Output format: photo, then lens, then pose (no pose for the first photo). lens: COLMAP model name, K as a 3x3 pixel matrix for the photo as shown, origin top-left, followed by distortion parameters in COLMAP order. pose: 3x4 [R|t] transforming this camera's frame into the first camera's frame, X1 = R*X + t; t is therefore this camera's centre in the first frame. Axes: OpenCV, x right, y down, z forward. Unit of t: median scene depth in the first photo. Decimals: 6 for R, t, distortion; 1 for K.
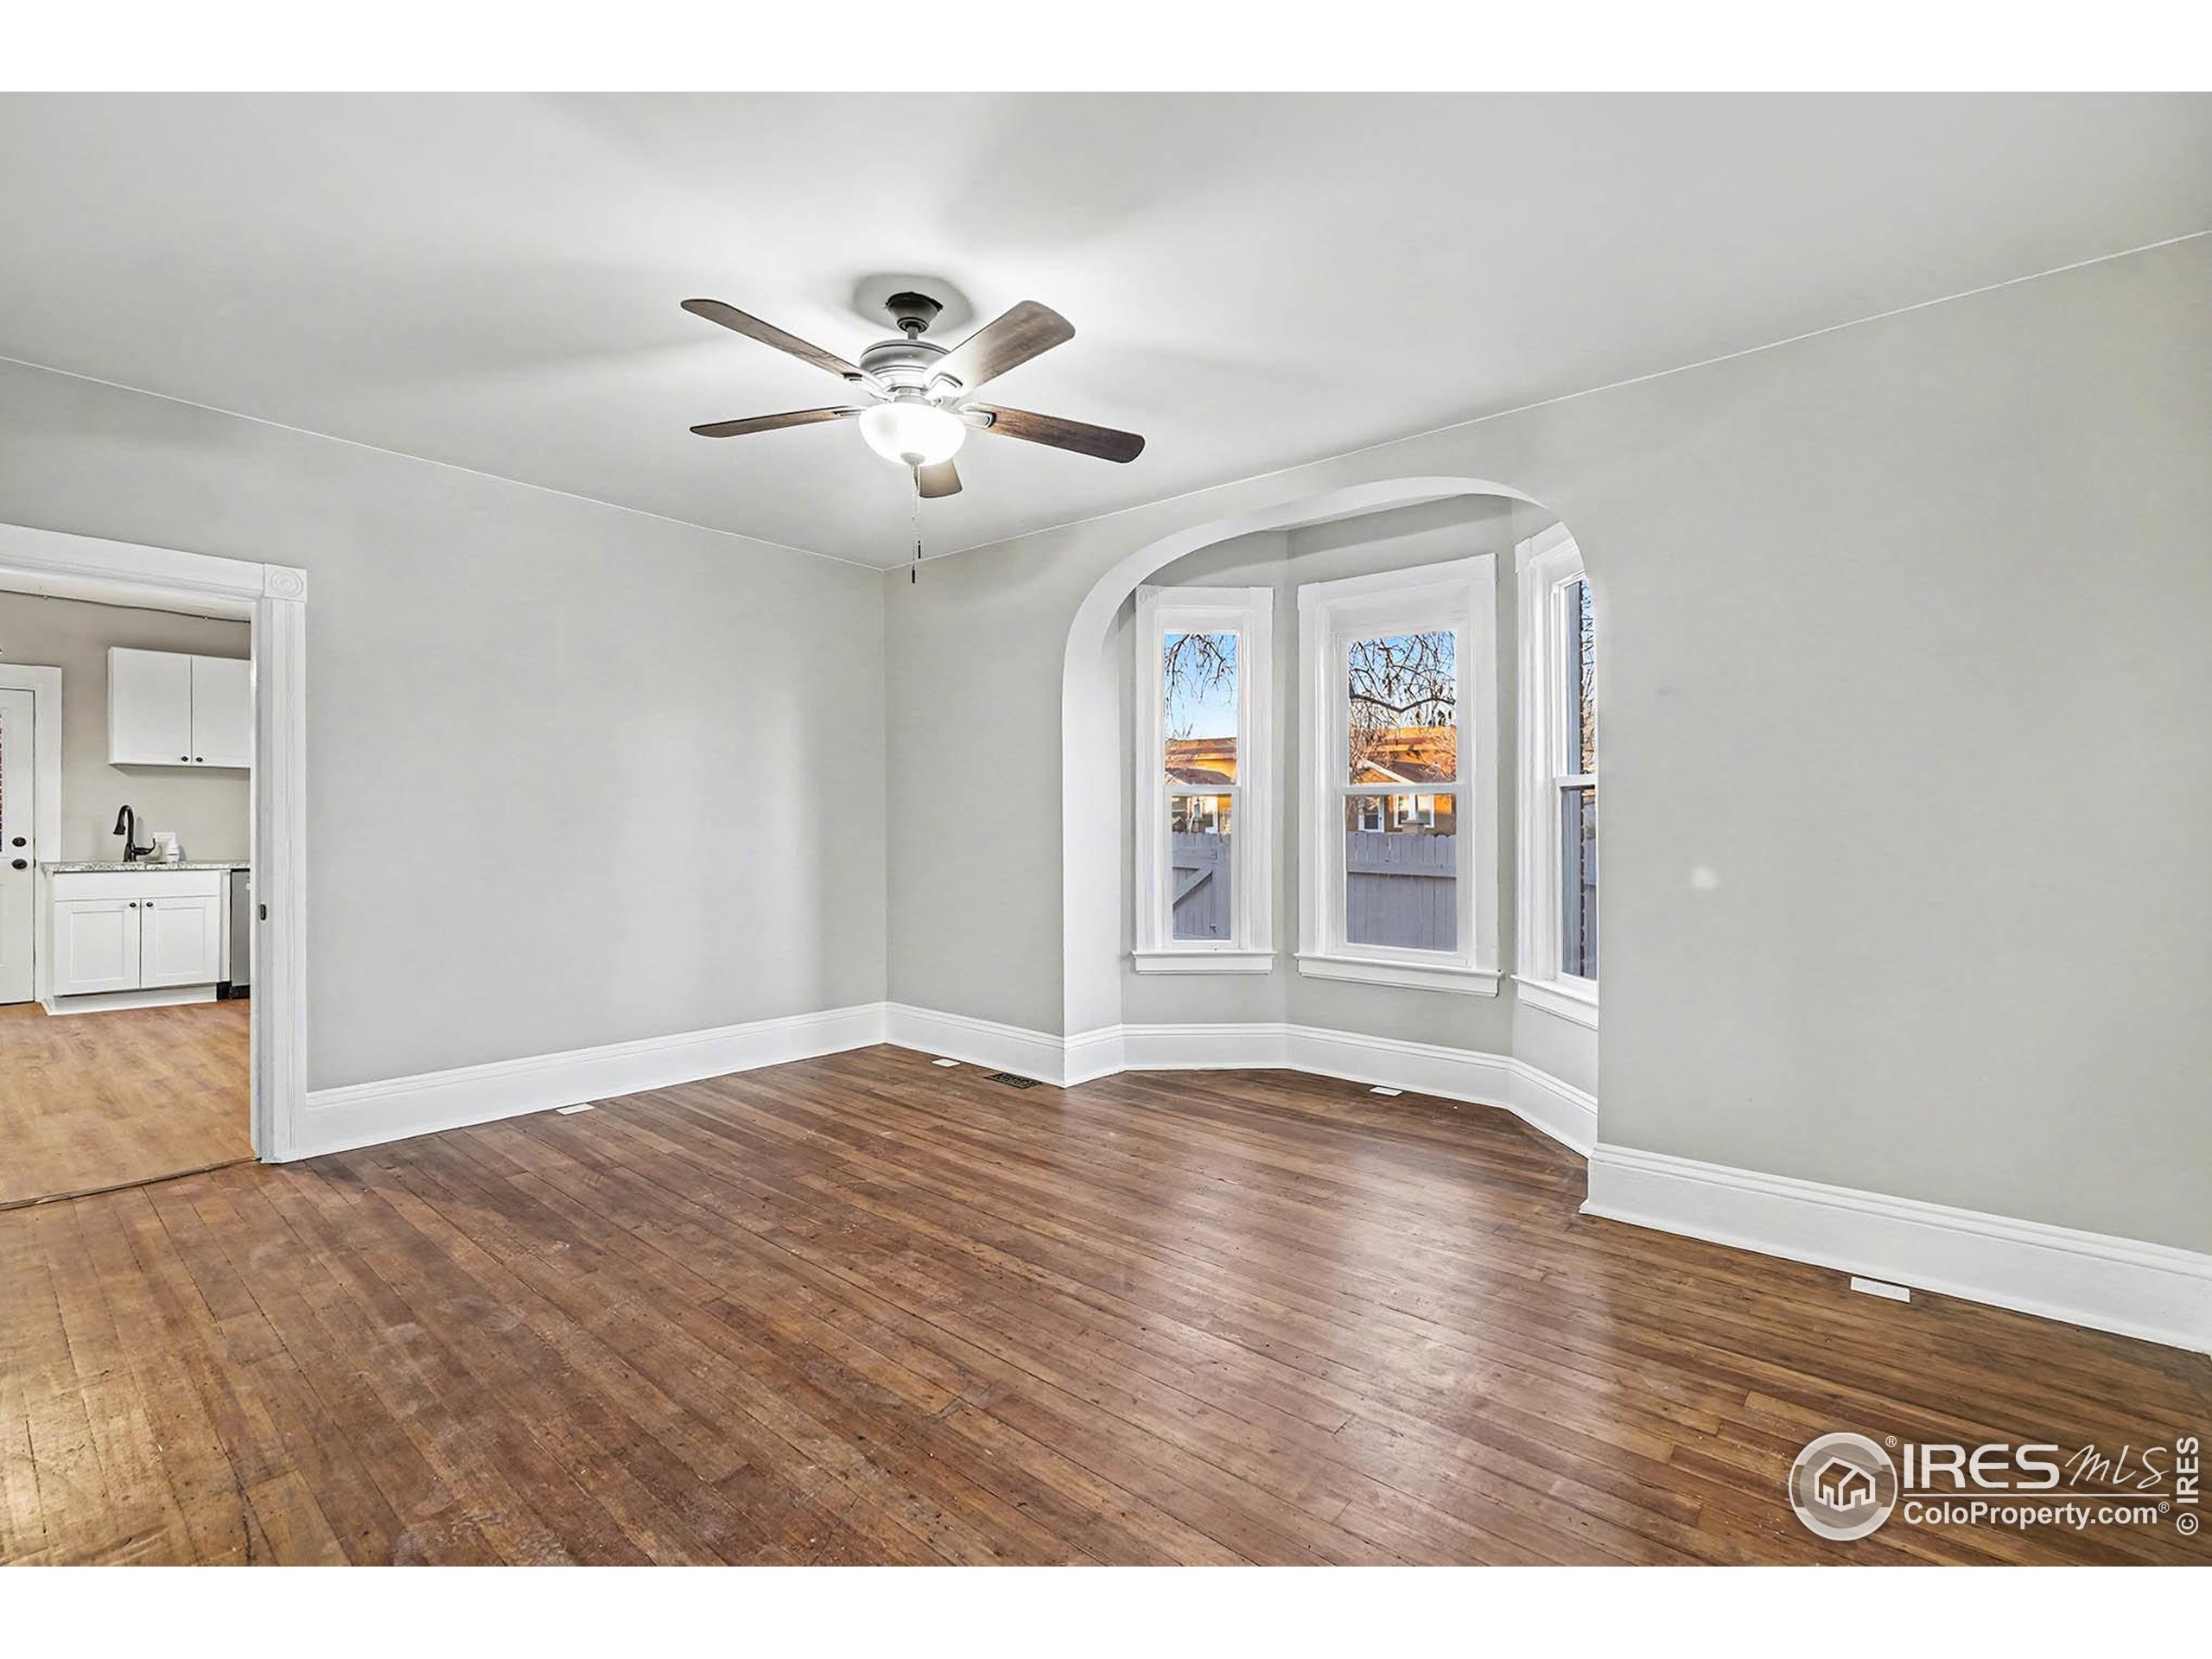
lens RADIAL K [[987.2, 0, 1110.4], [0, 987.2, 865.4], [0, 0, 1]] dist [-0.002138, -0.000130]
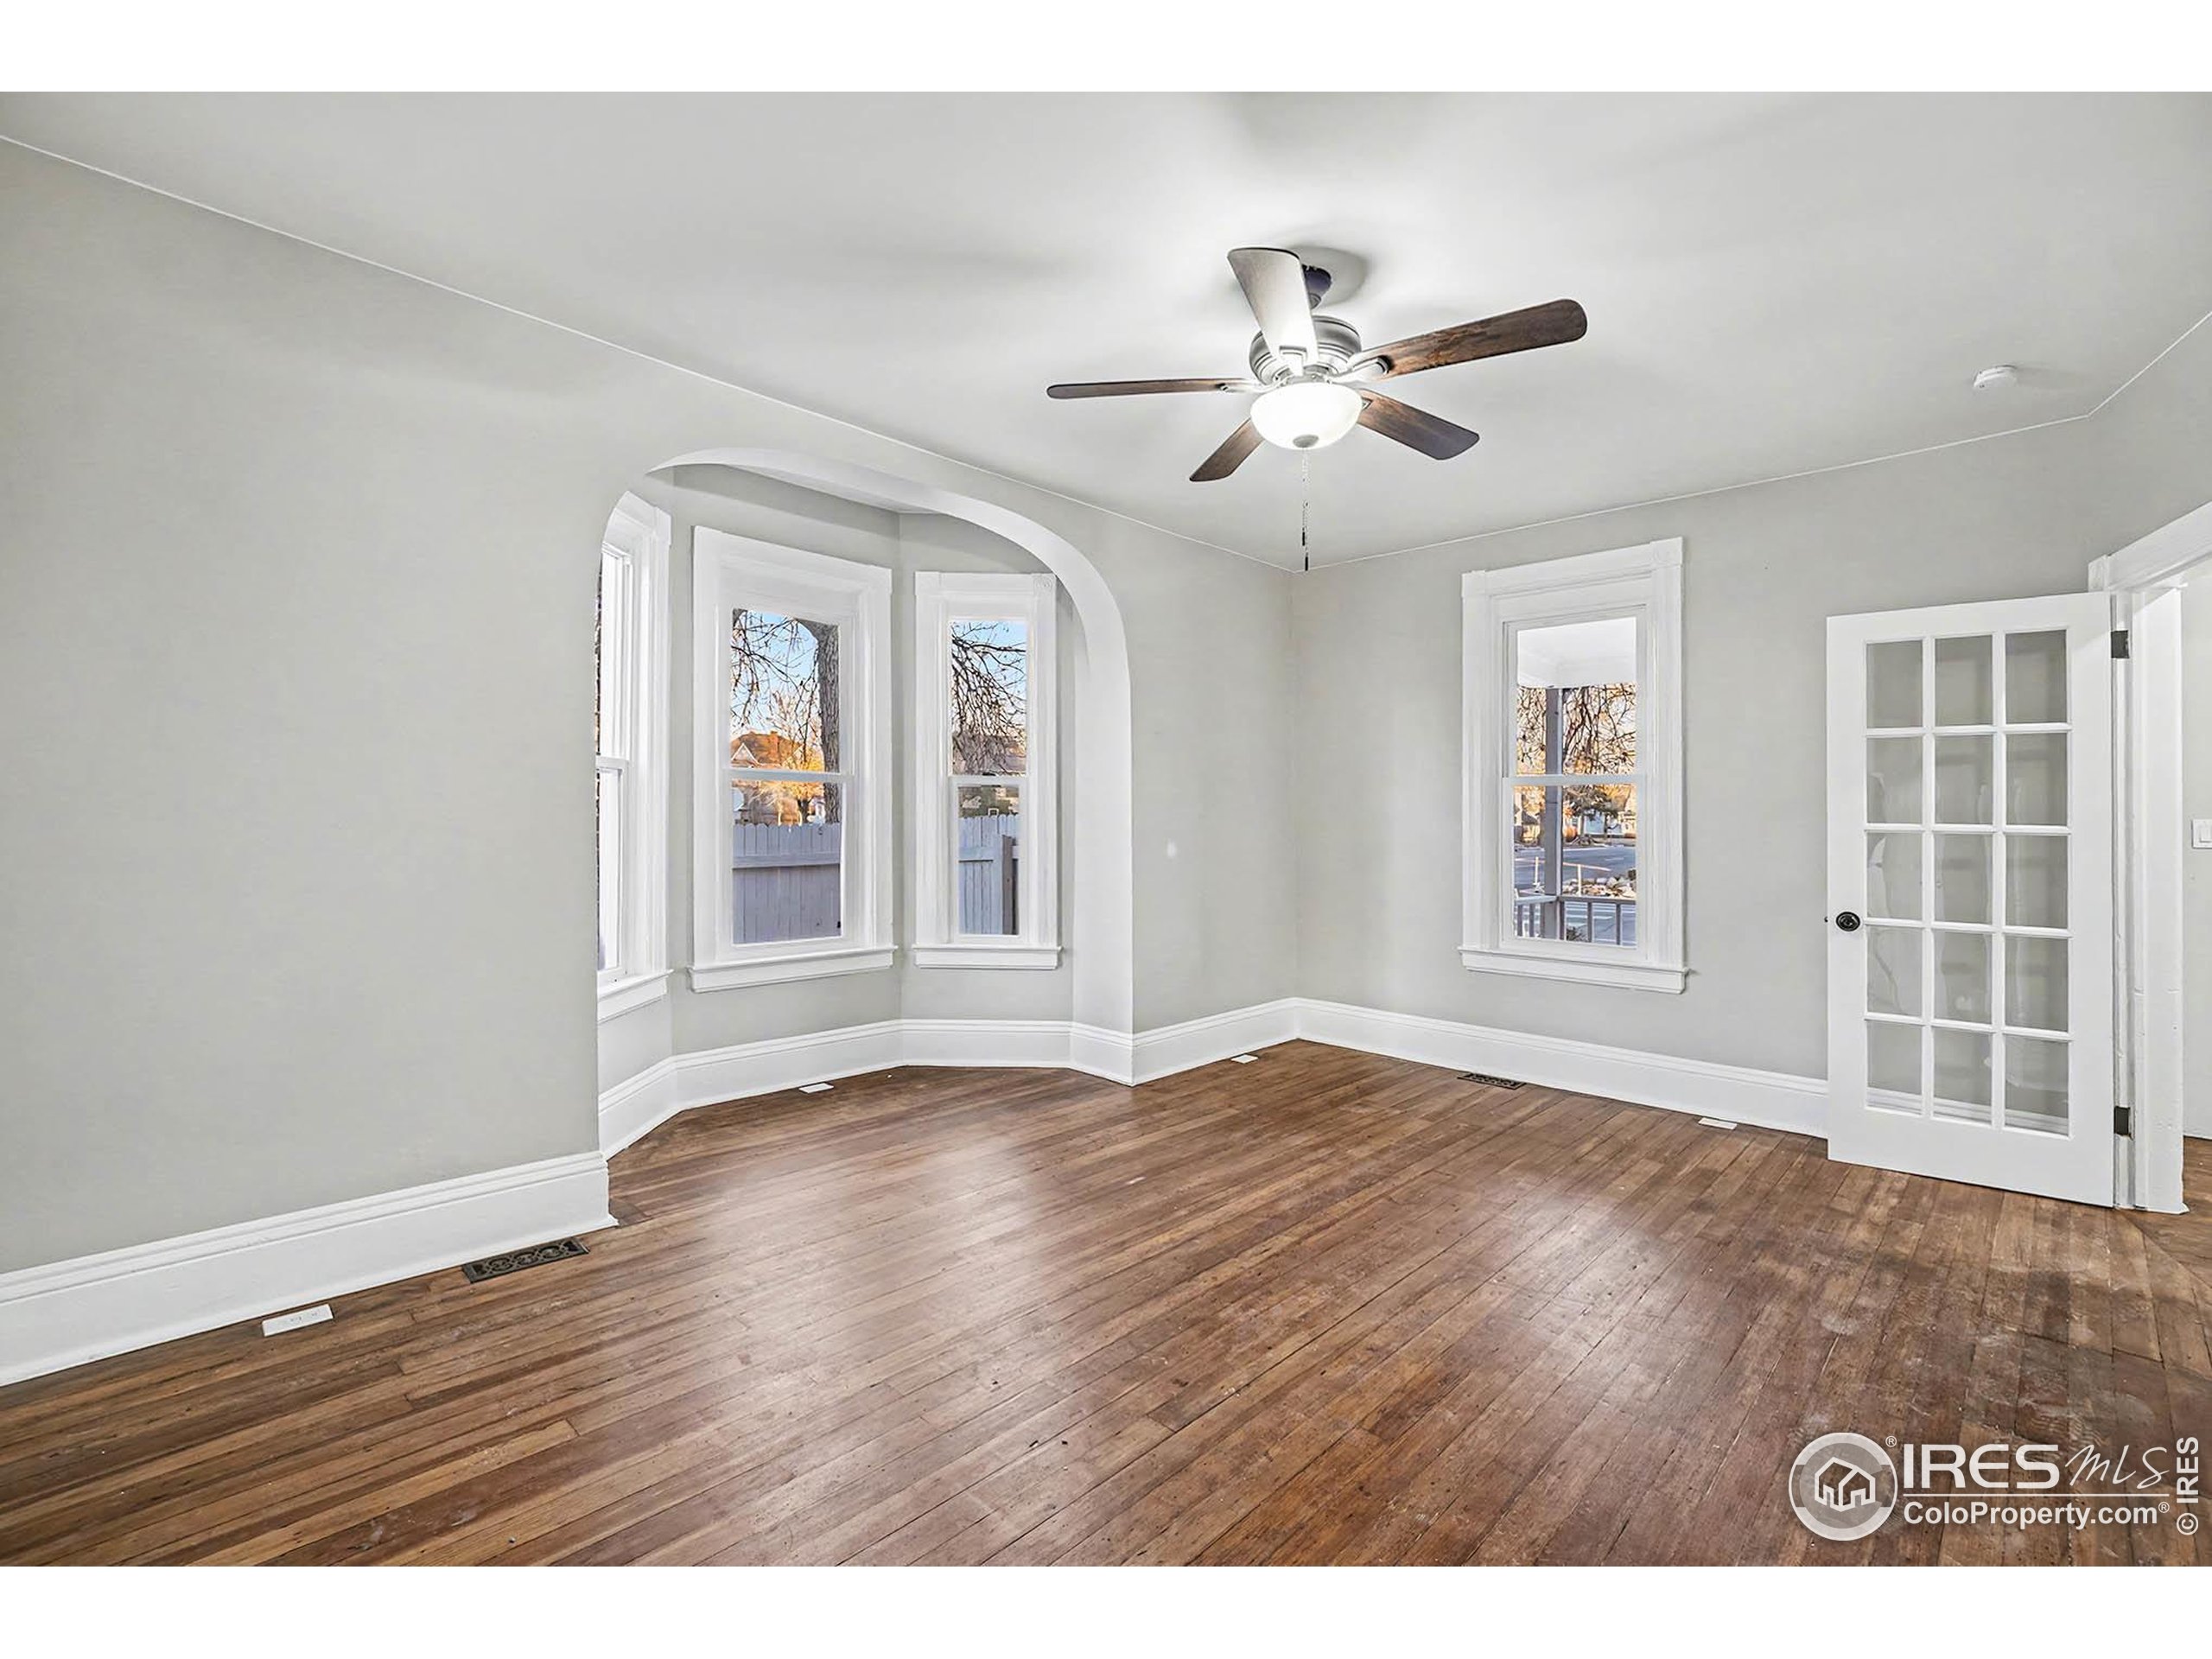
lens RADIAL K [[994.3, 0, 1114.7], [0, 994.3, 810.6], [0, 0, 1]] dist [-0.000049, 0.000735]
pose [[0.064430, 0.002222, 0.997920, -0.968640], [0.027183, 0.999623, -0.003980, -0.044311], [-0.997552, 0.027383, 0.064345, 0.919502]]
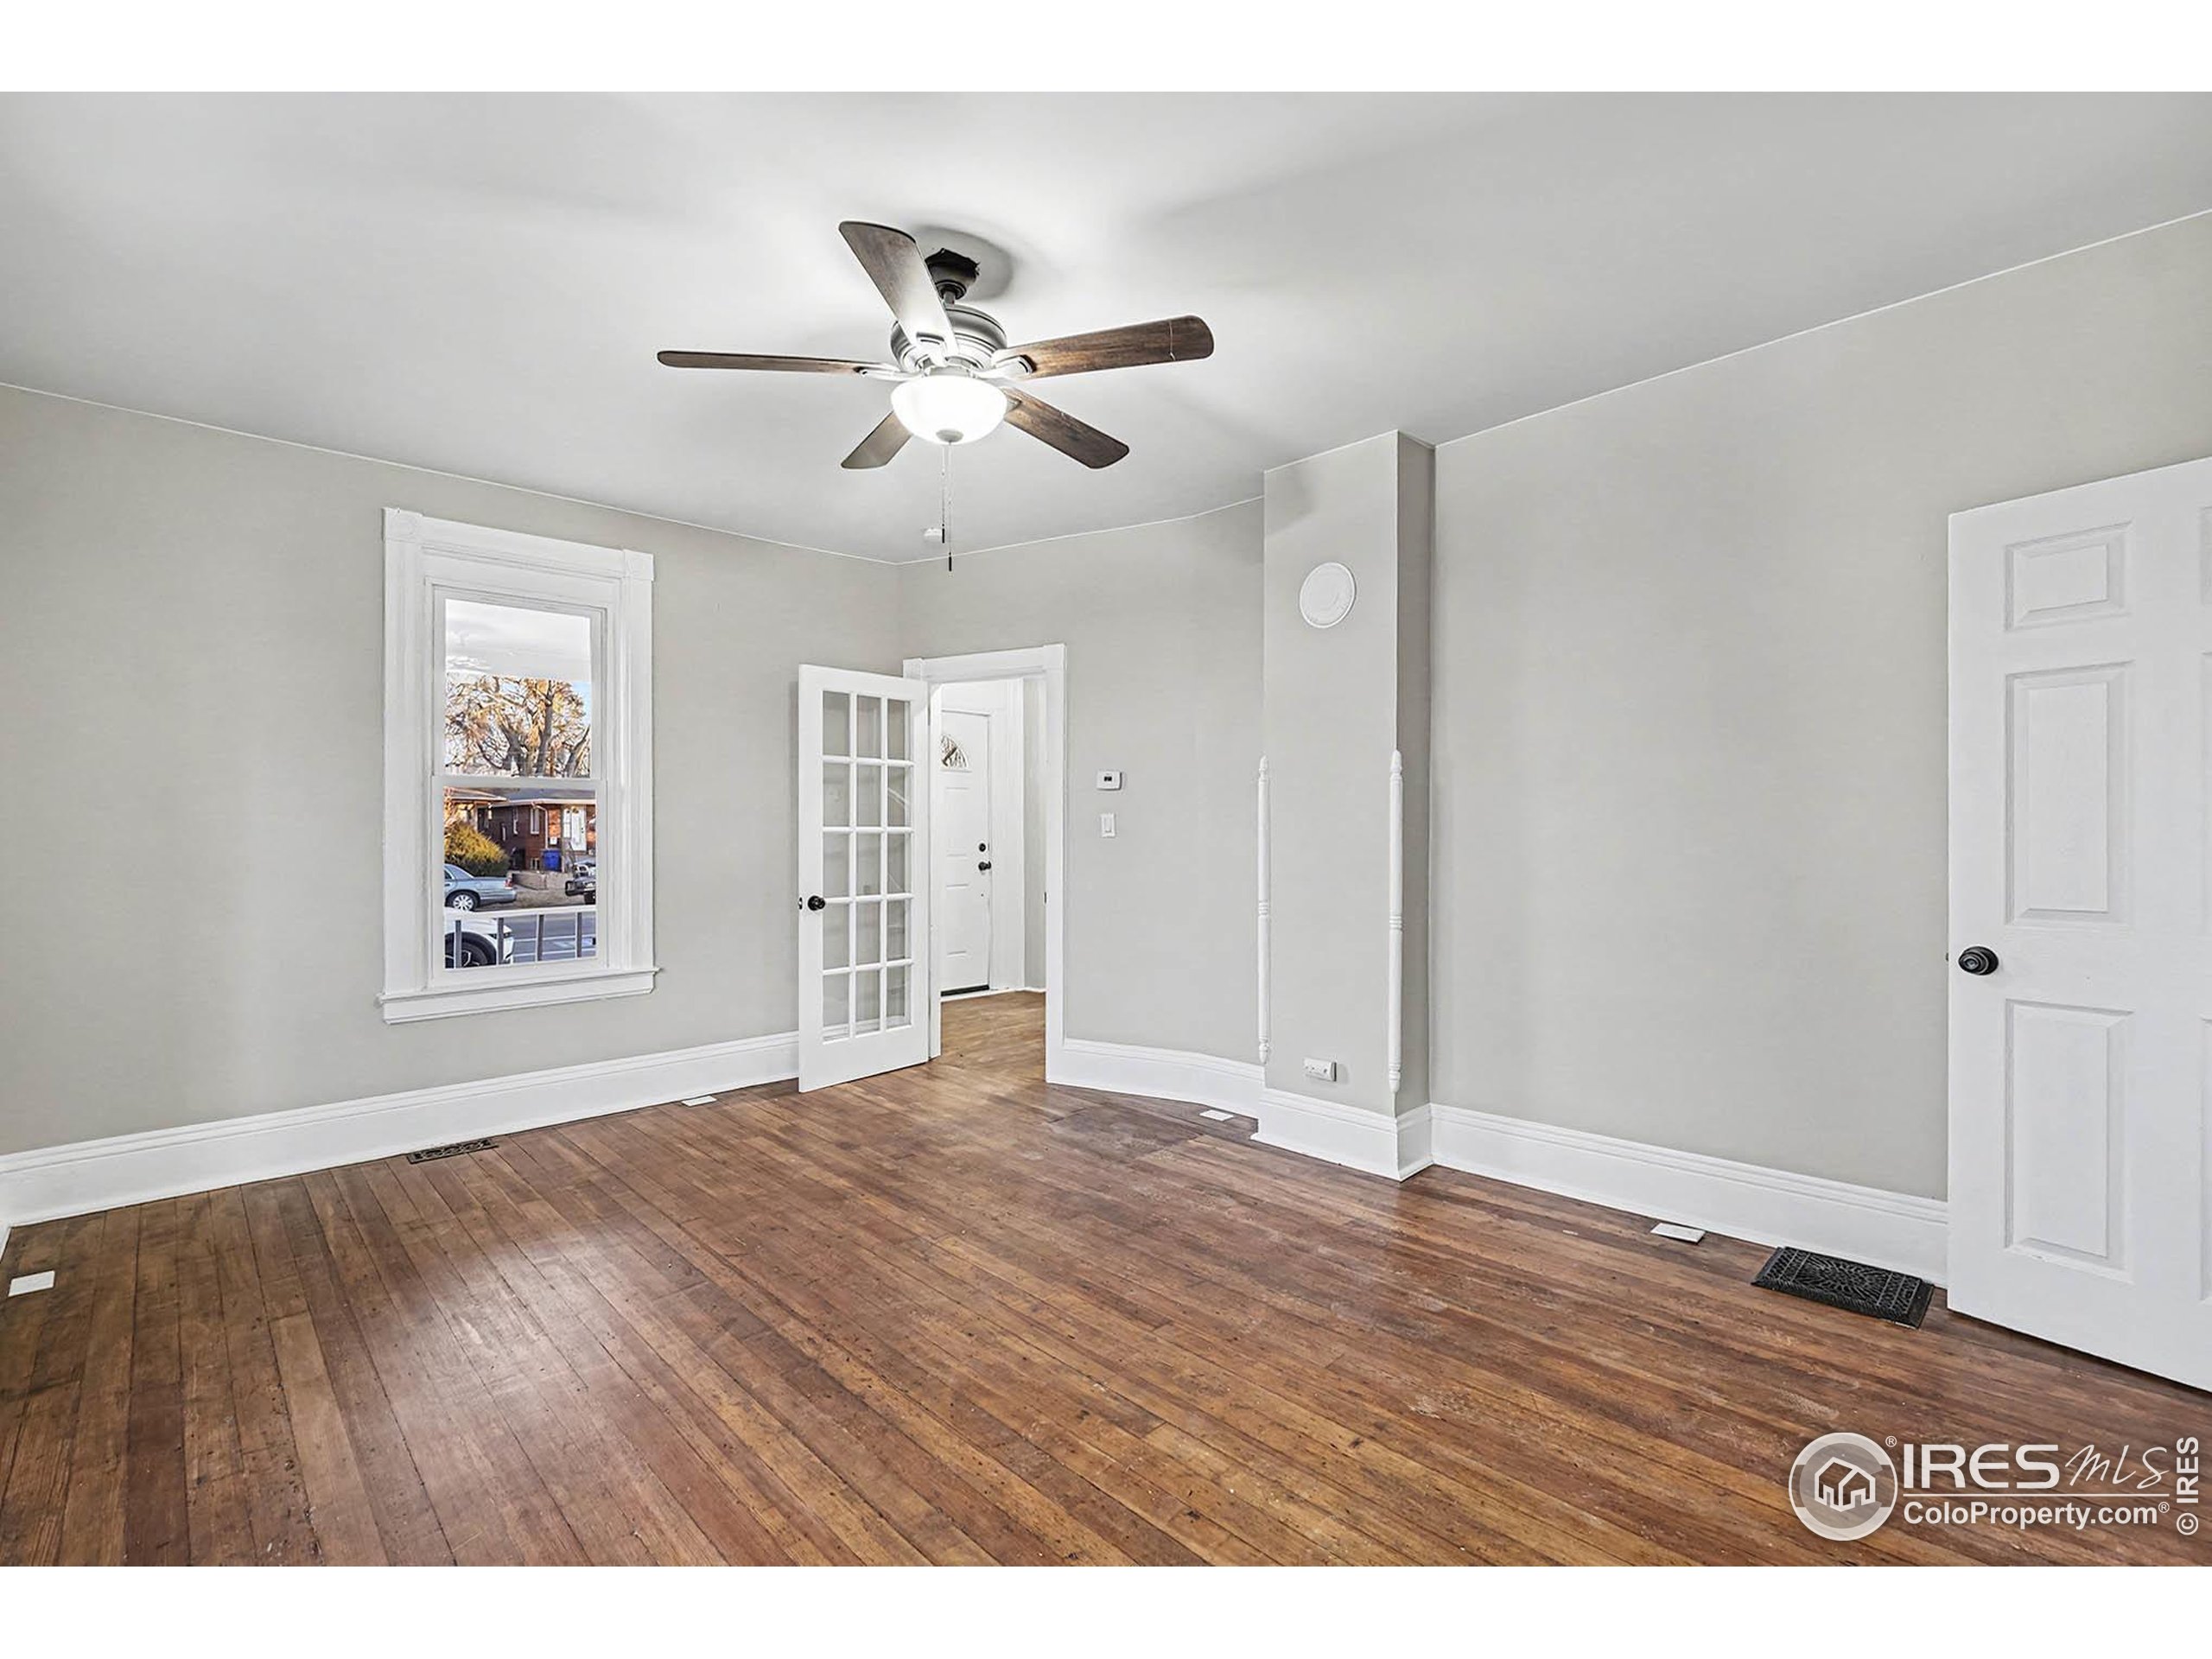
lens RADIAL K [[994.3, 0, 1114.7], [0, 994.3, 810.6], [0, 0, 1]] dist [-0.000049, 0.000735]
pose [[-0.995104, 0.002308, 0.098809, -0.365286], [0.004390, 0.999773, 0.020859, -0.064067], [-0.098739, 0.021191, -0.994888, 1.573311]]
